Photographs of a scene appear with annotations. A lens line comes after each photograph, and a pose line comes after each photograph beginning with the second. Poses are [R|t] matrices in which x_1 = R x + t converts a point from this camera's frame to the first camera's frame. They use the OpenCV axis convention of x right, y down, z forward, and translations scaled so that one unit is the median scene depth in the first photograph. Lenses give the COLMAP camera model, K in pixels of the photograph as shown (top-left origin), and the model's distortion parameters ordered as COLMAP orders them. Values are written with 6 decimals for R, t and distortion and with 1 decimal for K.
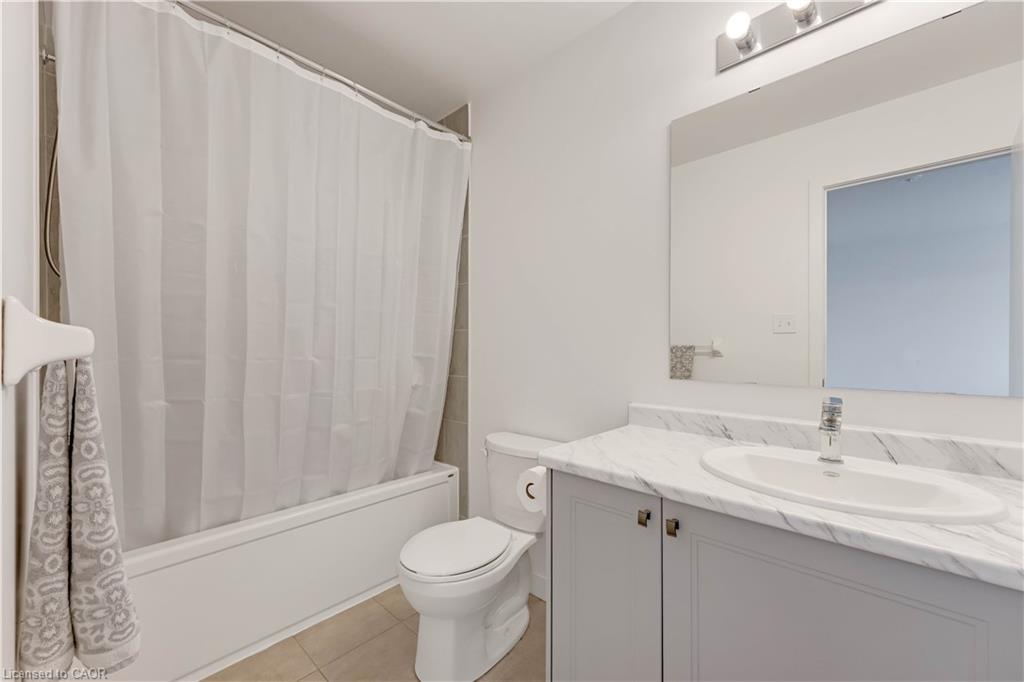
lens RADIAL K [[398.5, 0, 510.6], [0, 398.5, 351.5], [0, 0, 1]] dist [0.013802, -0.000343]
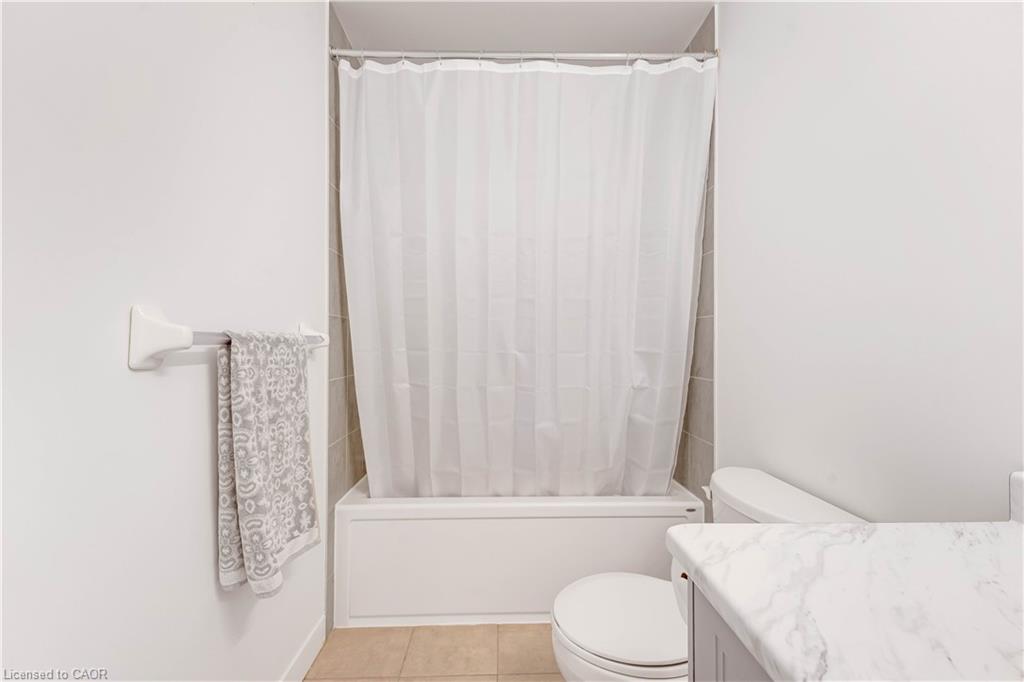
lens RADIAL K [[404.9, 0, 512.0], [0, 404.9, 341.0], [0, 0, 1]] dist [0.013547, -0.000093]
pose [[0.706011, -0.003018, -0.708195, 0.204172], [-0.003631, 0.999962, -0.007882, -0.001344], [0.708192, 0.008136, 0.705973, 0.278478]]
